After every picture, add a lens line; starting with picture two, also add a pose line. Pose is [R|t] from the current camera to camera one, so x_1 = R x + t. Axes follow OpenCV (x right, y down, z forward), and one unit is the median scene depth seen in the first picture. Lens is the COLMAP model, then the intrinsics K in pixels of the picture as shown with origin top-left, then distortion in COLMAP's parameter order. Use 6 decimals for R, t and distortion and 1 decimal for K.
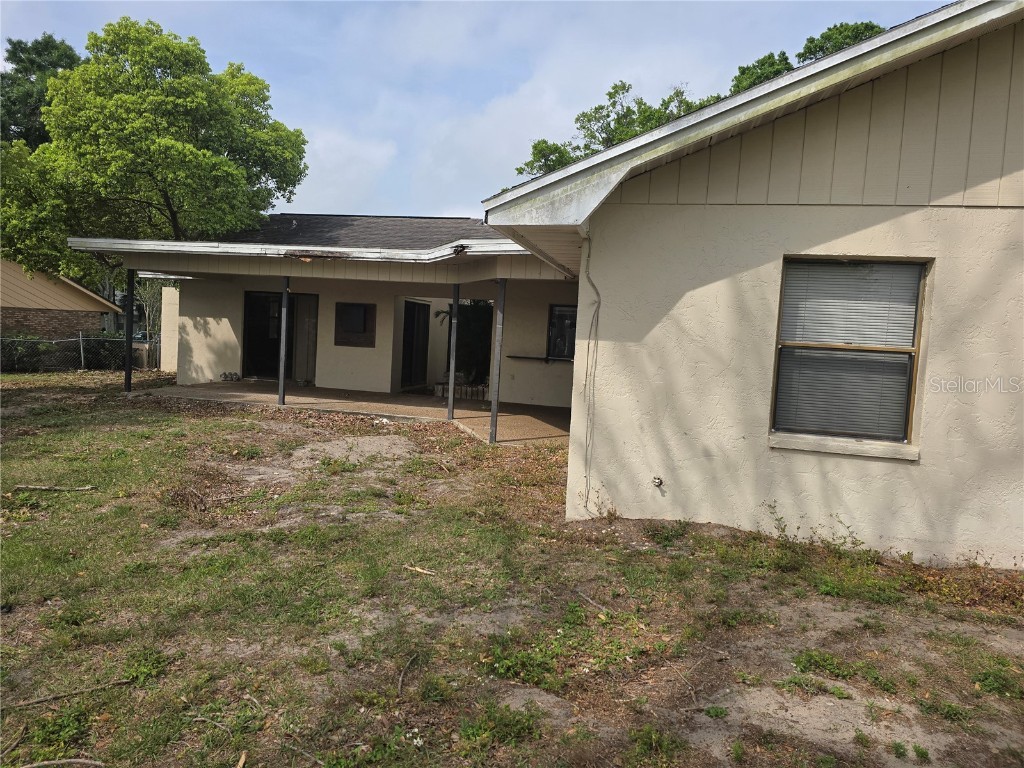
lens RADIAL K [[689.1, 0, 506.7], [0, 689.1, 372.6], [0, 0, 1]] dist [0.078717, -0.073552]
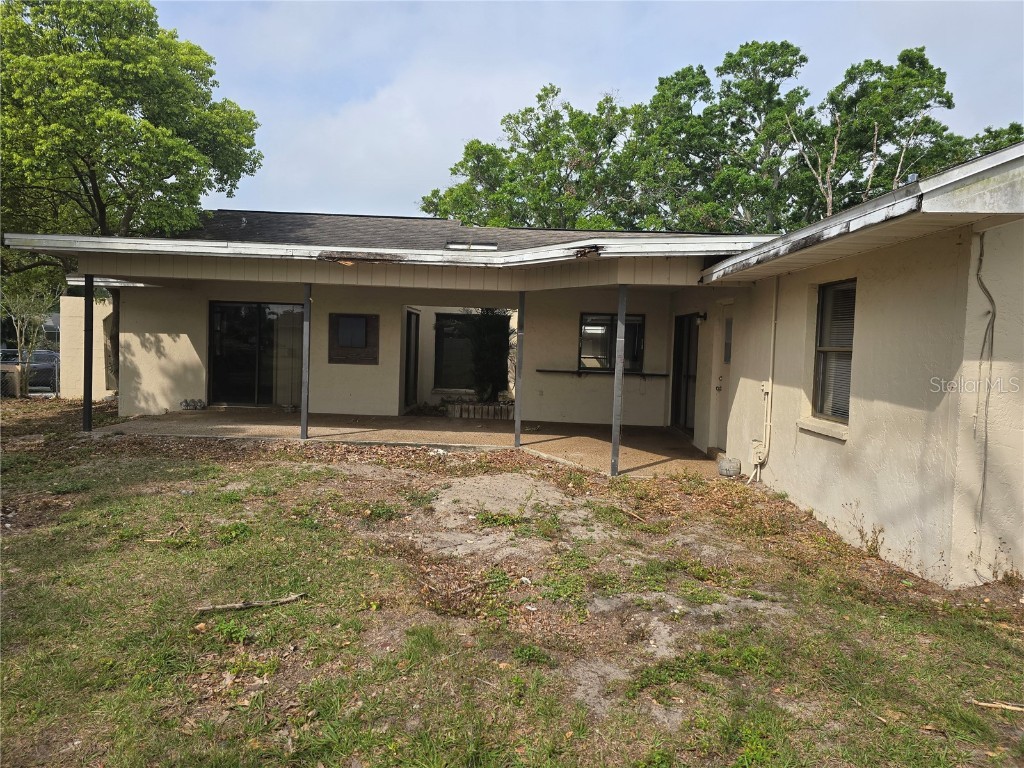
lens RADIAL K [[682.2, 0, 512.7], [0, 682.2, 377.3], [0, 0, 1]] dist [0.075004, -0.071623]
pose [[0.976261, -0.032366, 0.214164, -0.208708], [0.032469, 0.999468, 0.003037, -0.017273], [-0.214149, 0.003989, 0.976793, 0.120583]]
